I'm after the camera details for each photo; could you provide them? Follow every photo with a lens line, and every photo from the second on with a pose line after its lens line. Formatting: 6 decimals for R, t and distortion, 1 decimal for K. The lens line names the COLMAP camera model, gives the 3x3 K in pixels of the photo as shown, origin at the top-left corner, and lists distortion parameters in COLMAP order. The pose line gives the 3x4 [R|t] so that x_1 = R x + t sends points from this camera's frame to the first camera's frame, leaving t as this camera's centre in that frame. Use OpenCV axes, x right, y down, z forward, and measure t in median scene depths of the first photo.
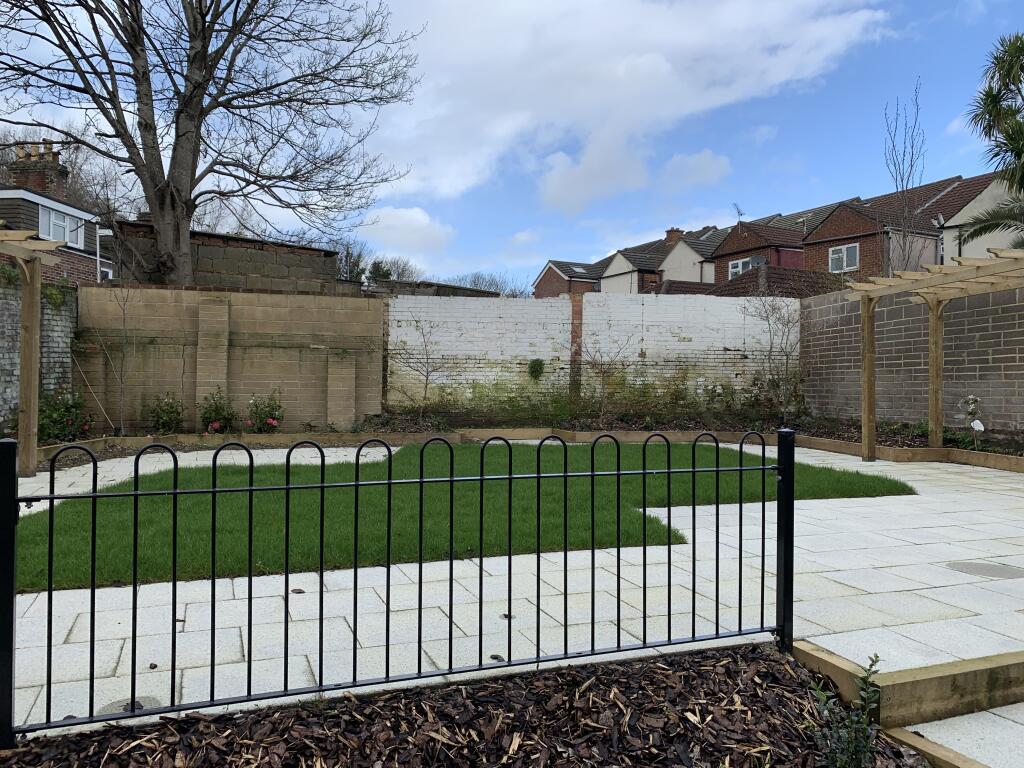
lens RADIAL K [[777.5, 0, 511.2], [0, 777.5, 379.4], [0, 0, 1]] dist [0.004467, -0.006549]
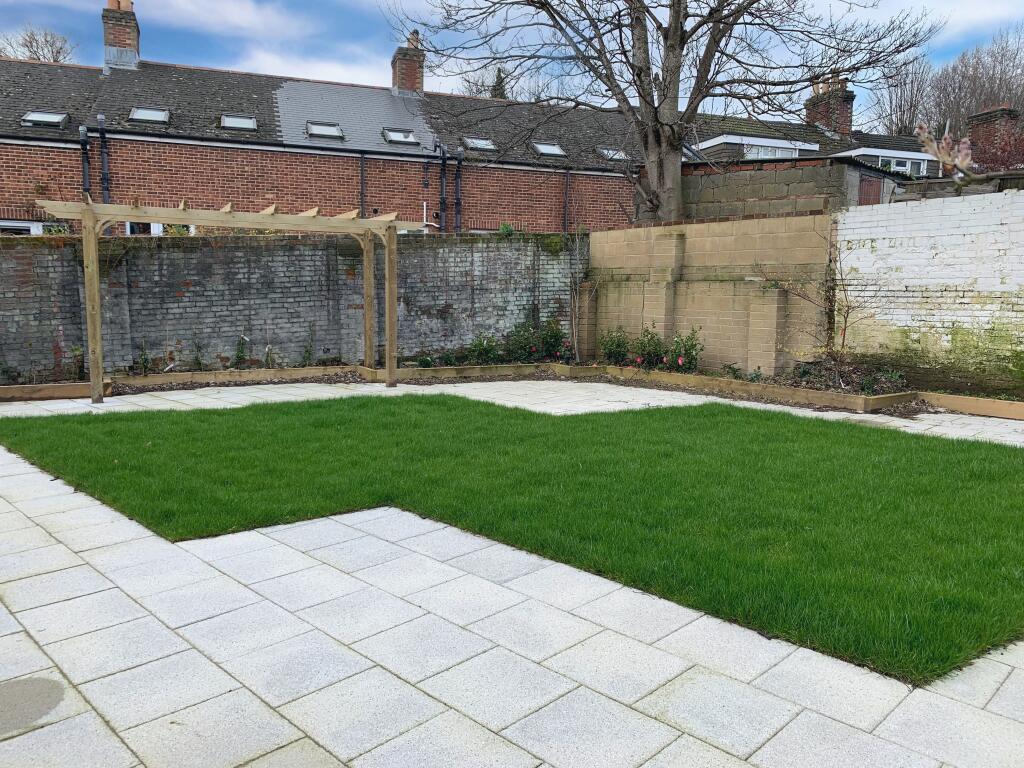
lens RADIAL K [[777.5, 0, 510.9], [0, 777.5, 387.6], [0, 0, 1]] dist [0.004467, -0.006549]
pose [[0.380351, 0.107878, -0.918529, 0.448439], [-0.000179, 0.993182, 0.116572, -0.022366], [0.924842, -0.044174, 0.377777, 0.406320]]
